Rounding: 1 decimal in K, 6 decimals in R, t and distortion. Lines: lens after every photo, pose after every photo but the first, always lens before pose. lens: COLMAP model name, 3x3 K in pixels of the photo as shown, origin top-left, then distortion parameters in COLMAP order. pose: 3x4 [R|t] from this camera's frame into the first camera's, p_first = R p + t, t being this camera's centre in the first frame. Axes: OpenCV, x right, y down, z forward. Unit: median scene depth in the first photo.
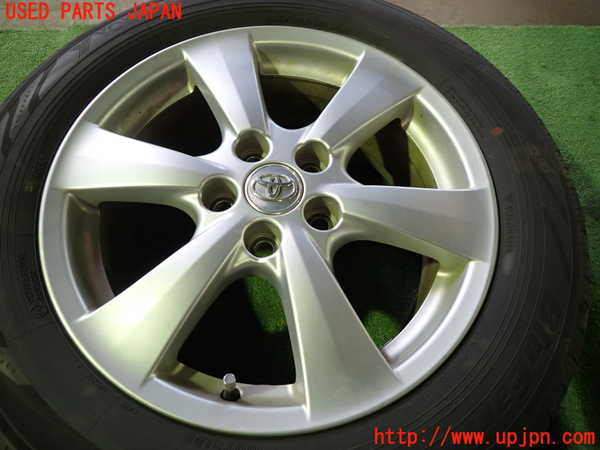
lens RADIAL K [[434.1, 0, 300.0], [0, 434.1, 225.0], [0, 0, 1]] dist [0.006487, 0.002470]
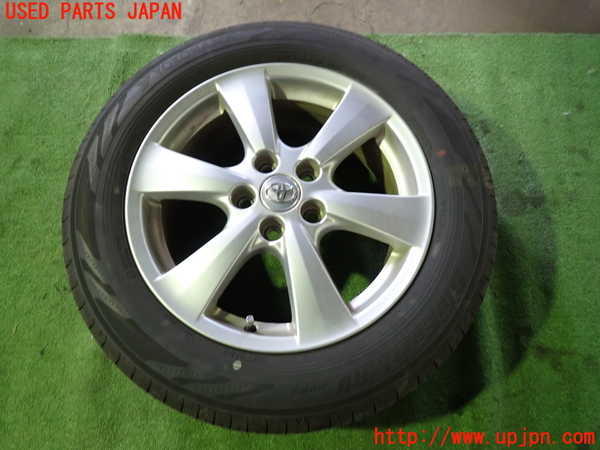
lens RADIAL K [[434.1, 0, 300.0], [0, 434.1, 225.0], [0, 0, 1]] dist [0.006487, 0.002470]
pose [[0.998983, 0.024008, -0.038164, 0.062893], [-0.018885, 0.991420, 0.129347, -0.167249], [0.040941, -0.128495, 0.990865, -0.448696]]
